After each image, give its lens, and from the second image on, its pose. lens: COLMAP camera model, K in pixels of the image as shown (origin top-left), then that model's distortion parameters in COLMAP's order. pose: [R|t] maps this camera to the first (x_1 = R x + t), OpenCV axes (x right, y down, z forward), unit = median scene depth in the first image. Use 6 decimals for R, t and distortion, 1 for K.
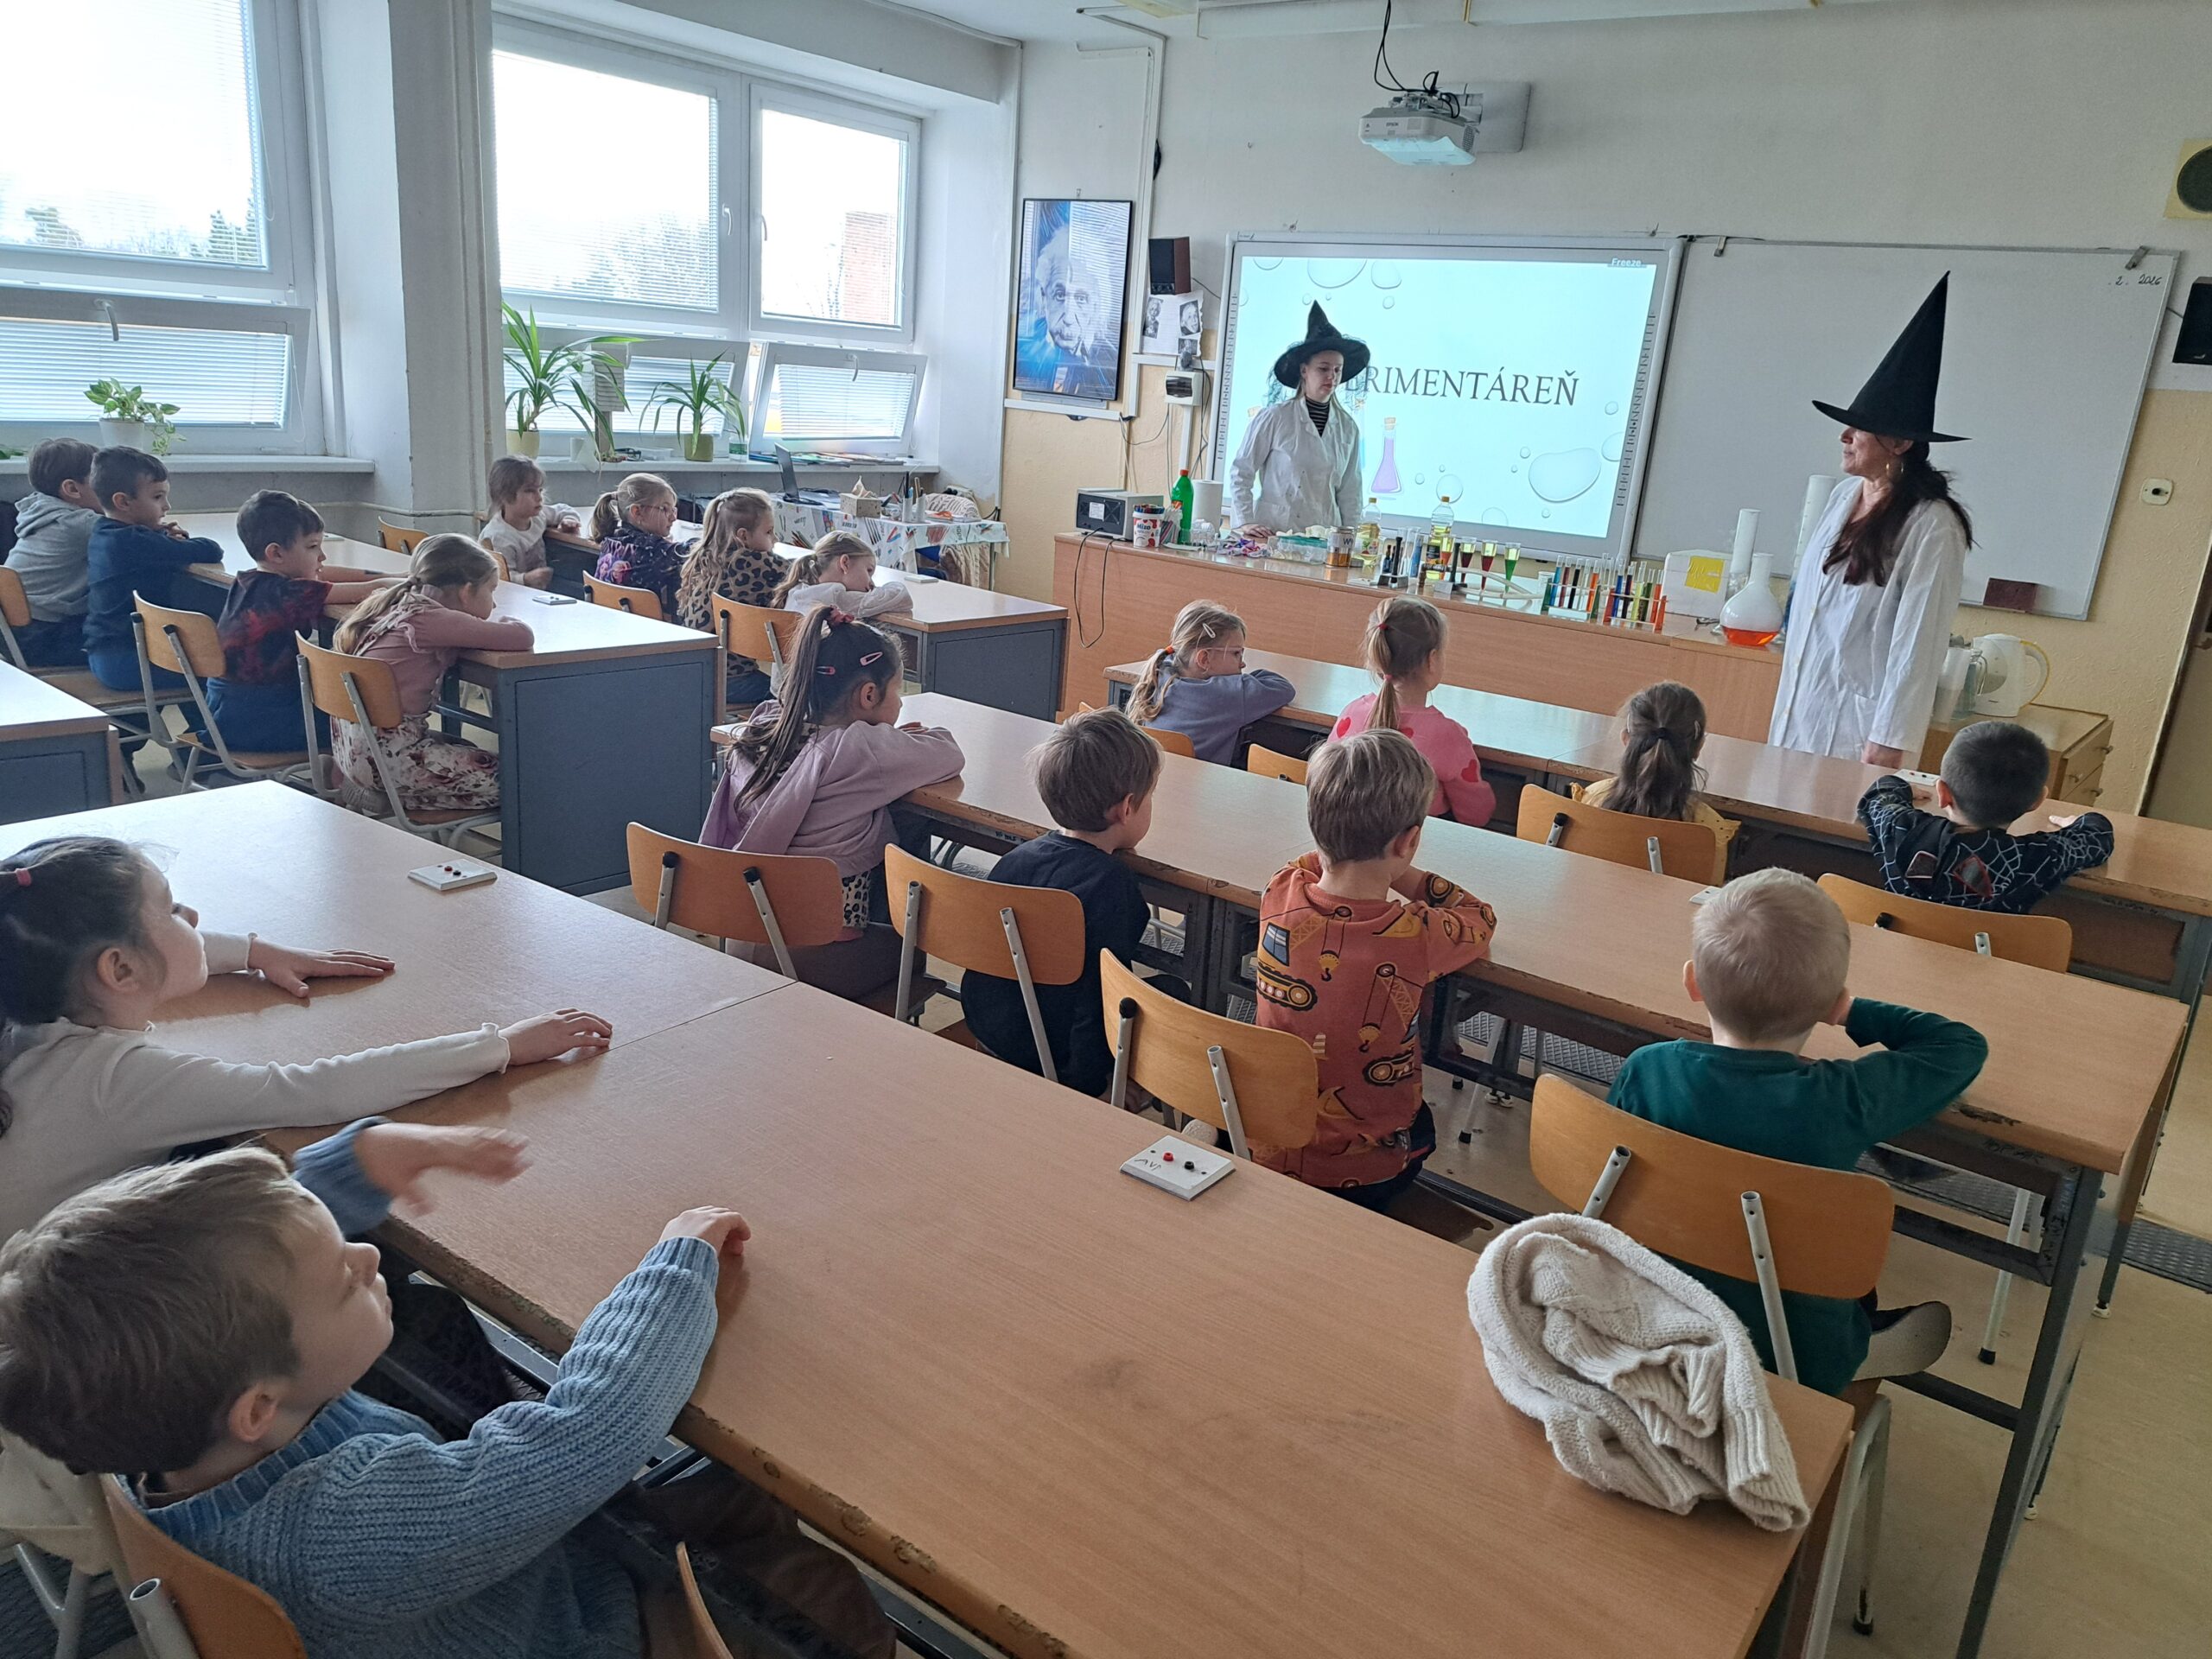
lens RADIAL K [[1583.3, 0, 1106.0], [0, 1583.3, 829.5], [0, 0, 1]] dist [0.004331, 0.000047]
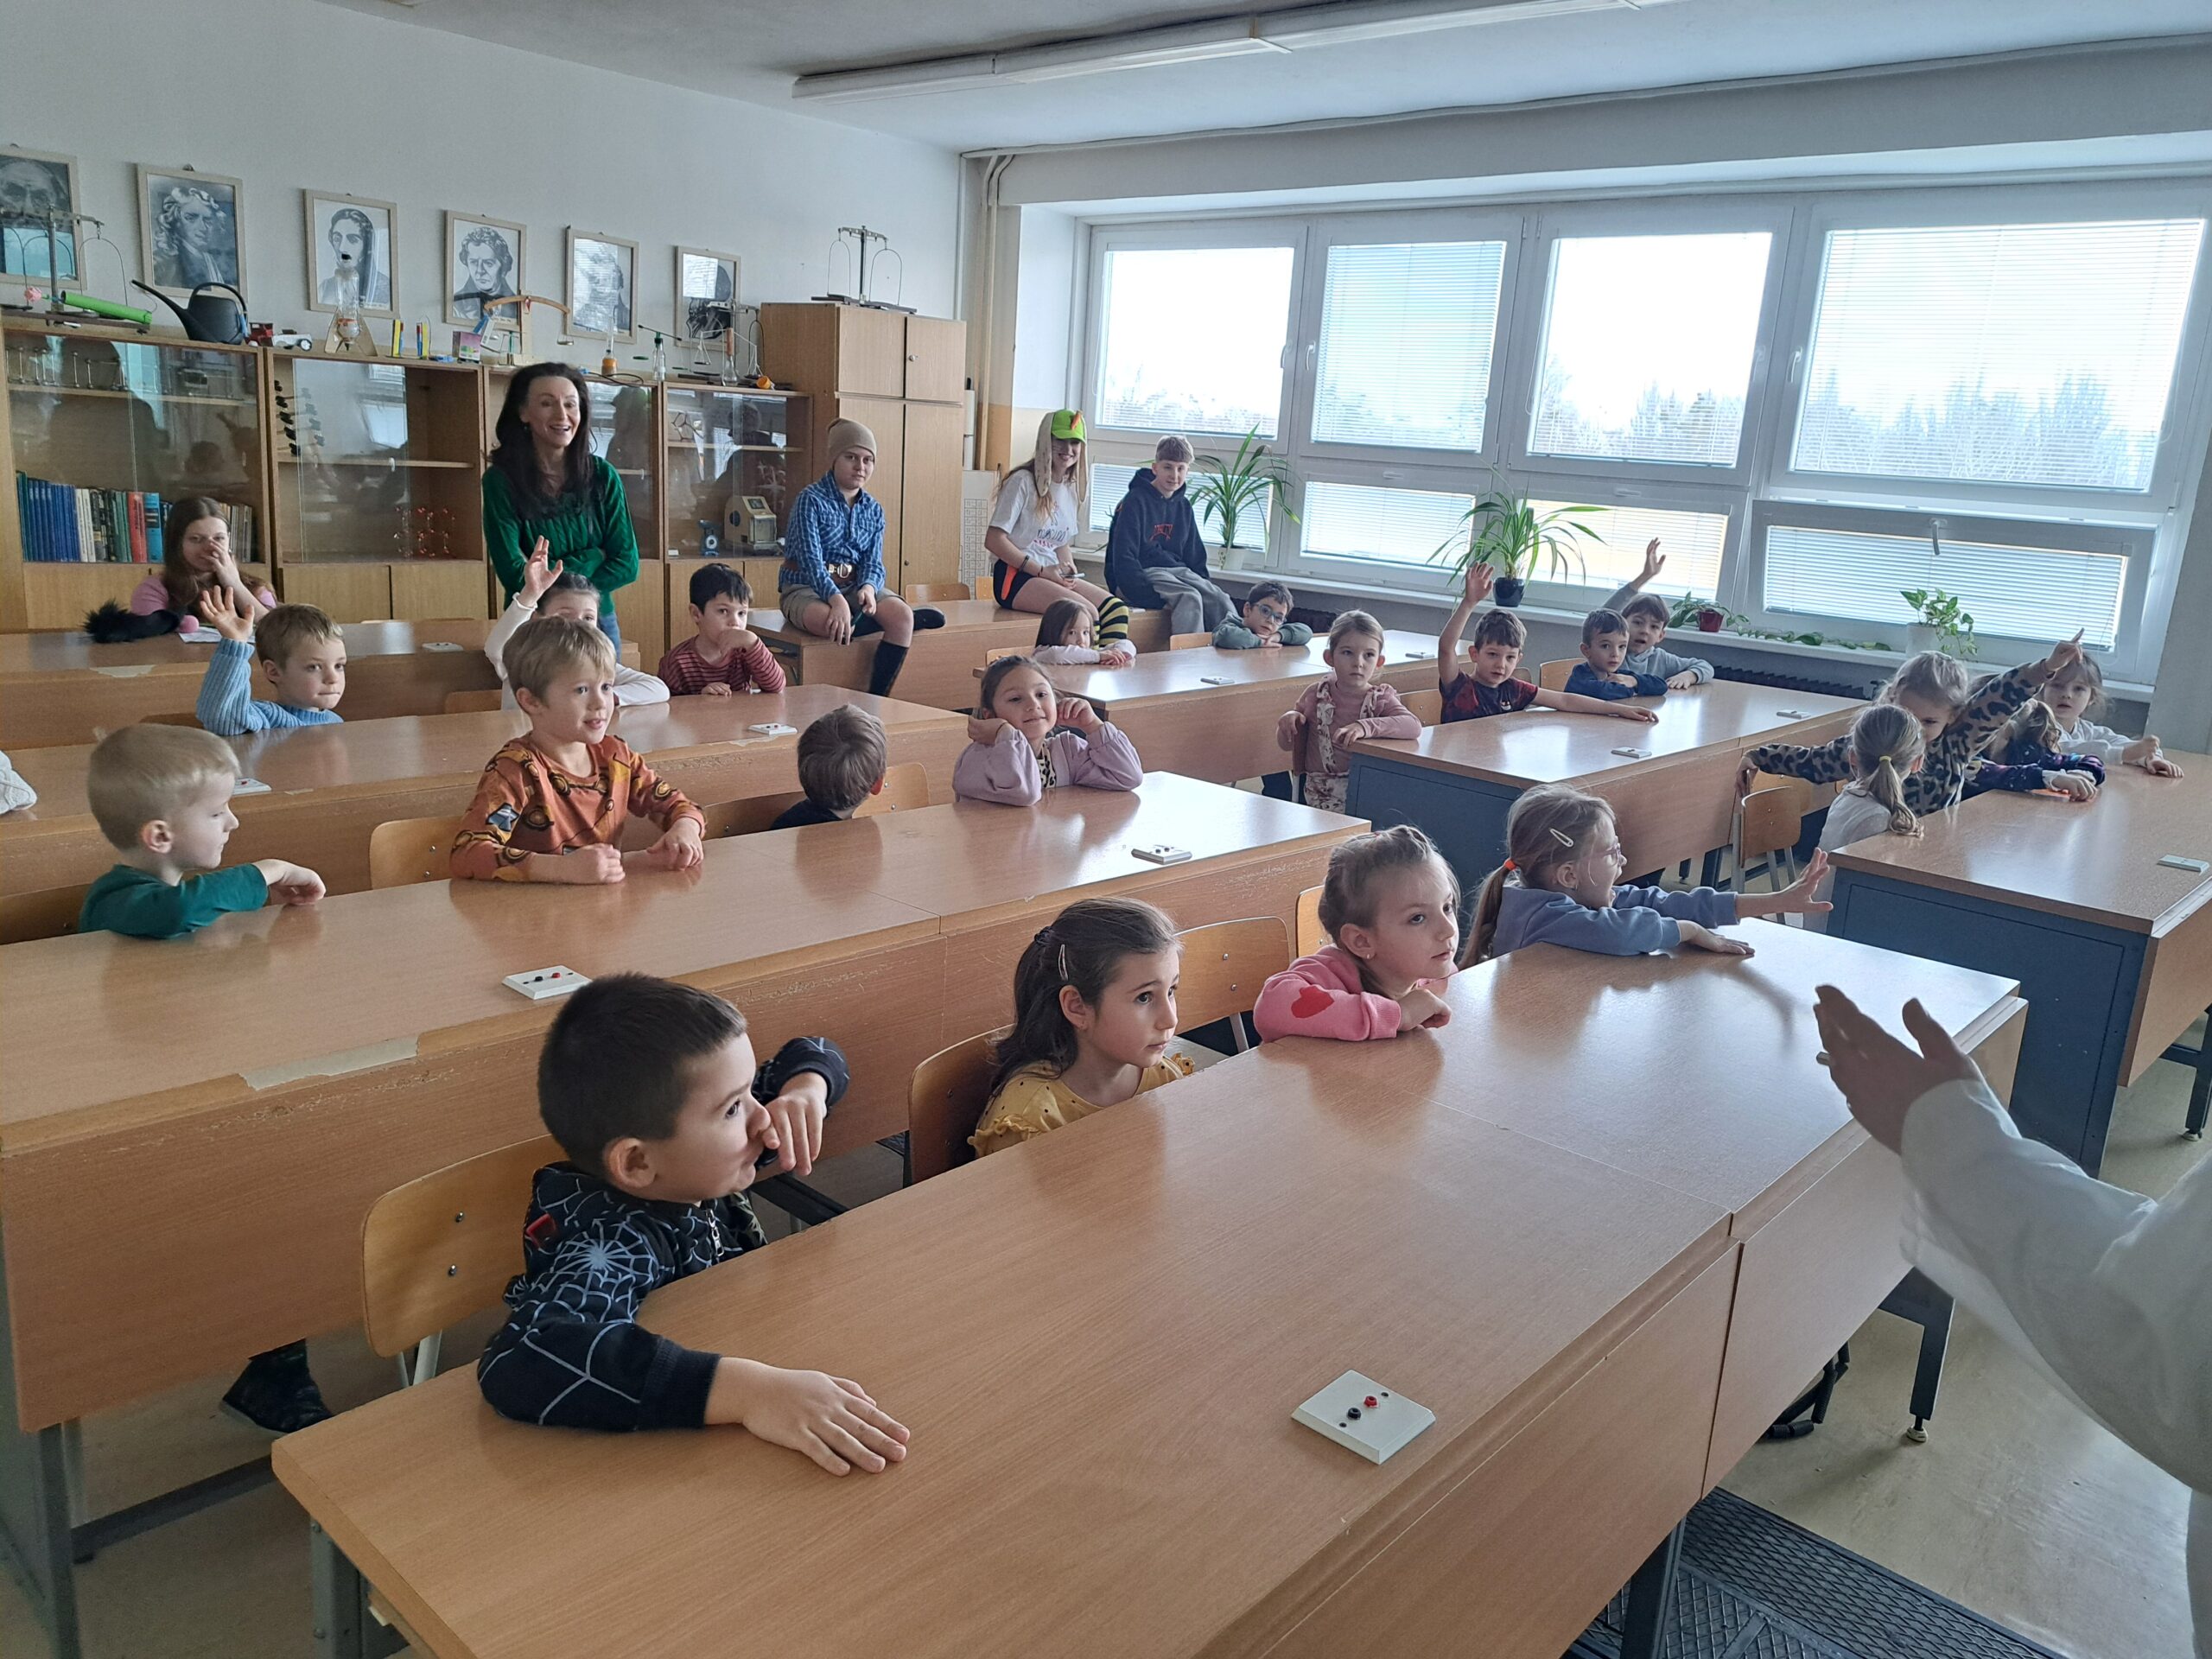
lens RADIAL K [[1583.3, 0, 1106.0], [0, 1583.3, 829.5], [0, 0, 1]] dist [0.004331, 0.000047]
pose [[-0.083320, 0.146683, -0.985668, 0.578708], [-0.352868, 0.920678, 0.166840, -0.127372], [0.931956, 0.361712, -0.024951, 0.625654]]
